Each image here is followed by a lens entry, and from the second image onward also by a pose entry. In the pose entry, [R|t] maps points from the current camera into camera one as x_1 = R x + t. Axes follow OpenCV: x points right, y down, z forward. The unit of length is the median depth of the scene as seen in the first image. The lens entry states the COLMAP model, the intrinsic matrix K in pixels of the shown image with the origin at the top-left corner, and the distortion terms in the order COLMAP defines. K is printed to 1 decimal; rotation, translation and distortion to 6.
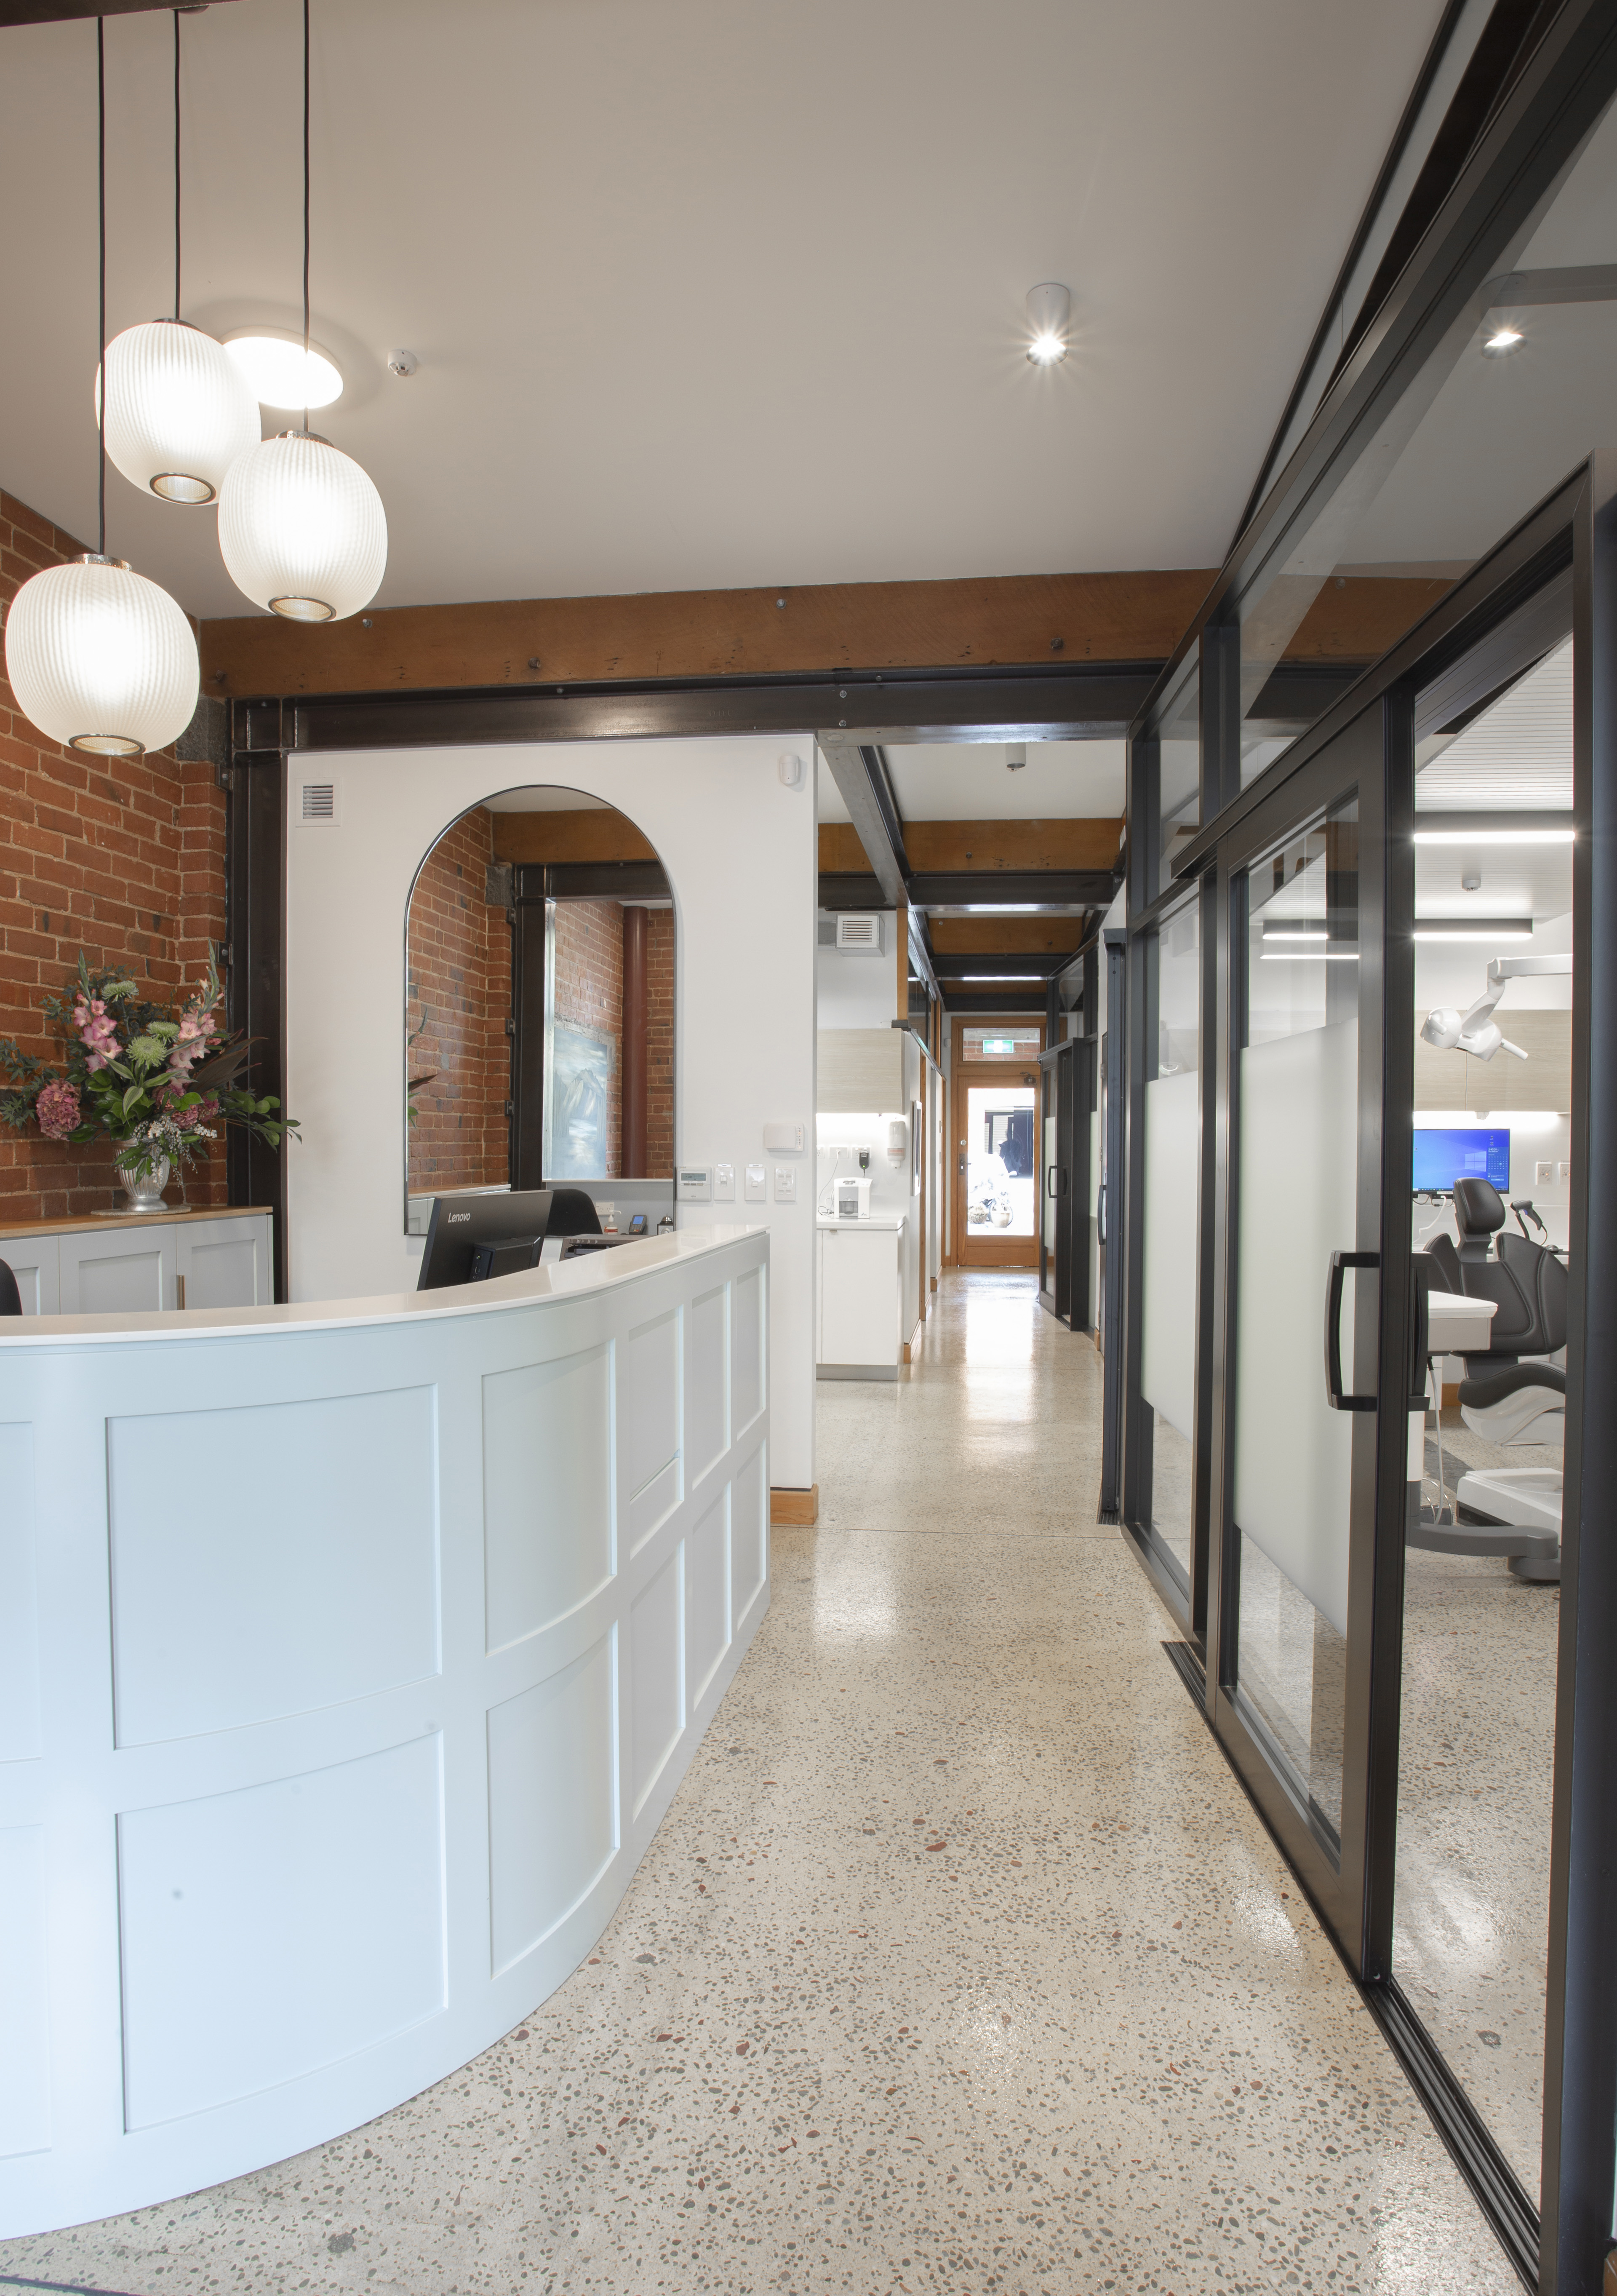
lens RADIAL K [[1450.2, 0, 808.0], [0, 1450.2, 1212.5], [0, 0, 1]] dist [-0.094268, 0.065096]
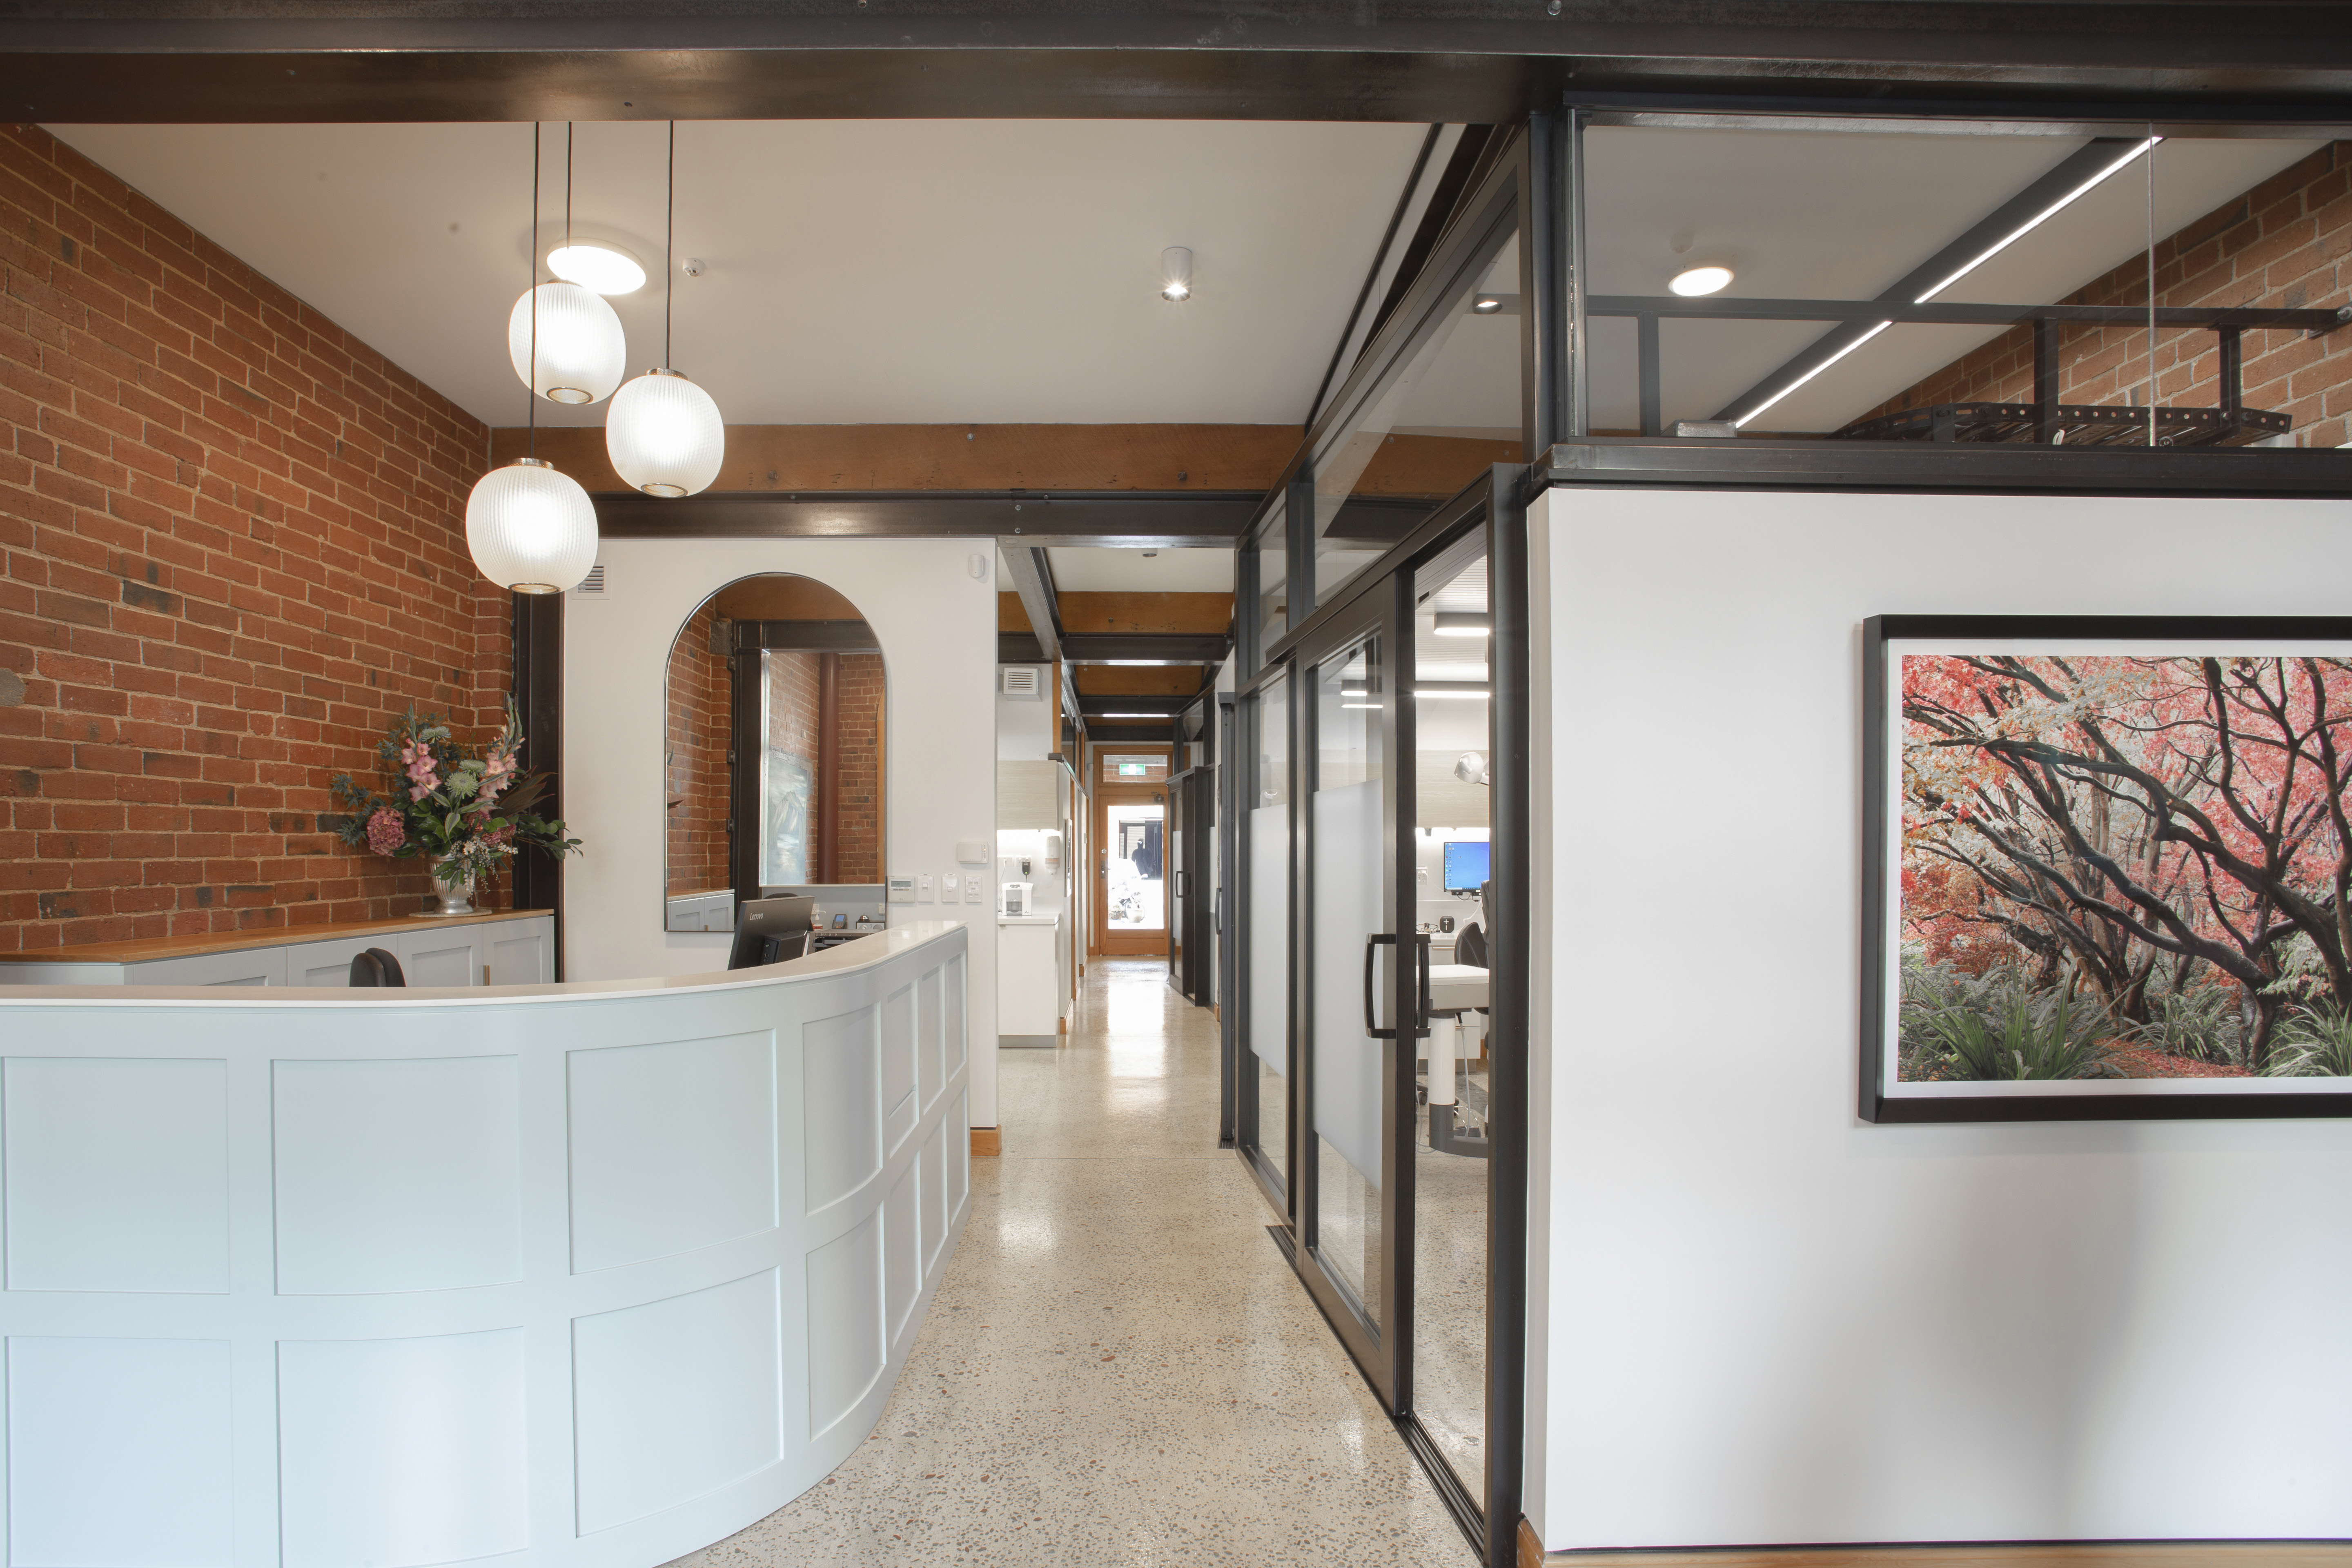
lens RADIAL K [[1235.9, 0, 1170.0], [0, 1235.9, 854.3], [0, 0, 1]] dist [-0.063489, 0.000255]
pose [[0.987129, -0.001750, 0.159915, -0.024121], [0.008998, 0.998964, -0.044606, -0.000180], [-0.159672, 0.045471, 0.986122, -0.129851]]
